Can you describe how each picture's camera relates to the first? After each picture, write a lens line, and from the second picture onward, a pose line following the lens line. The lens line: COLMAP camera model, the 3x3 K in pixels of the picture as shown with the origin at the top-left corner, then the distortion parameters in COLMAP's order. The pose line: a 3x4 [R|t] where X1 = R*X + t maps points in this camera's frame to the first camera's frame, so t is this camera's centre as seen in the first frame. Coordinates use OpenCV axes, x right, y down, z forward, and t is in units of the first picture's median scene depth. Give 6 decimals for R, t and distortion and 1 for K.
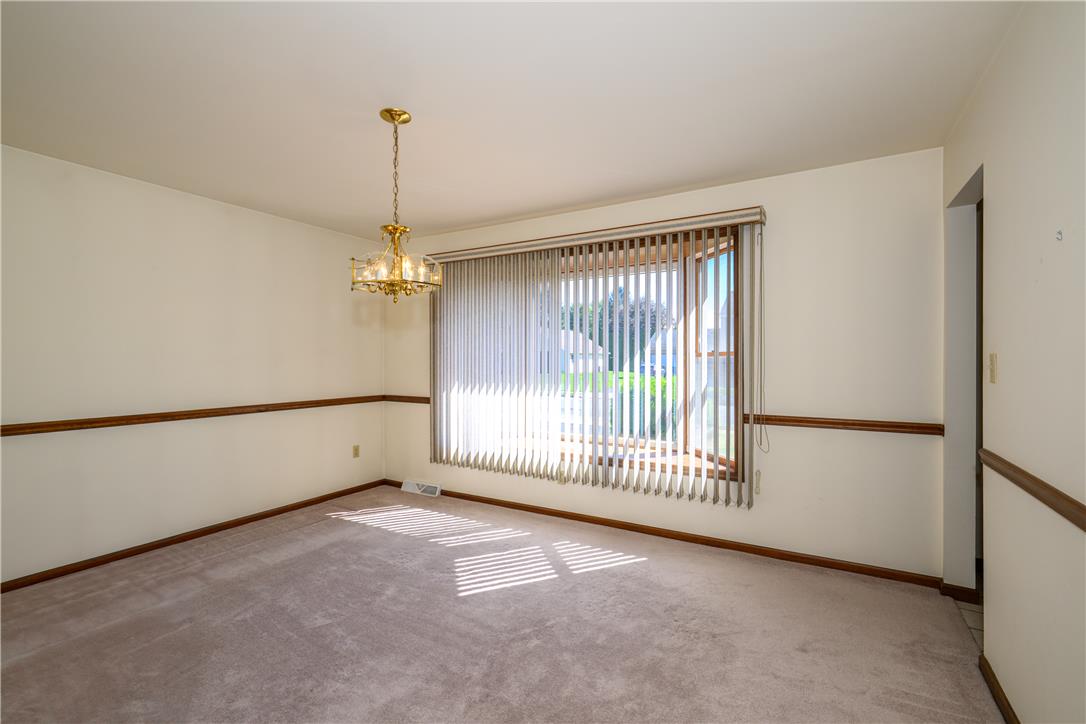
lens RADIAL K [[481.4, 0, 541.7], [0, 481.4, 361.1], [0, 0, 1]] dist [-0.000264, 0.000544]
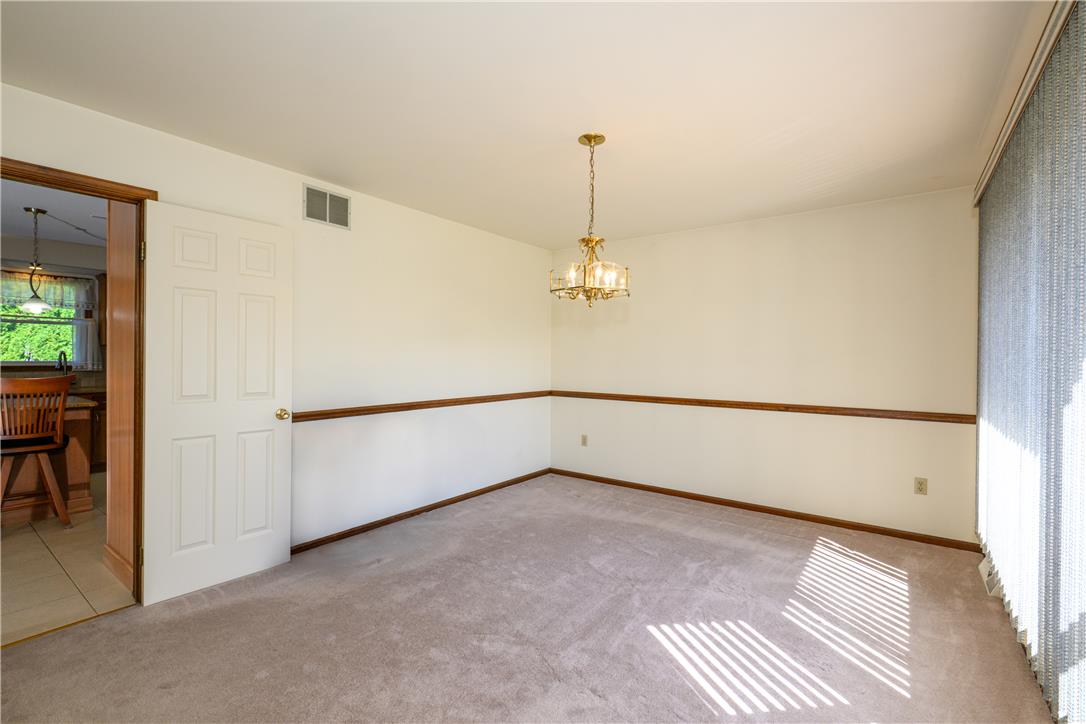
lens RADIAL K [[481.4, 0, 541.7], [0, 481.4, 361.1], [0, 0, 1]] dist [-0.000264, 0.000544]
pose [[-0.109996, 0.007816, -0.993901, 0.610307], [-0.012361, 0.999881, 0.009231, -0.003349], [0.993855, 0.013301, -0.109886, 0.758771]]
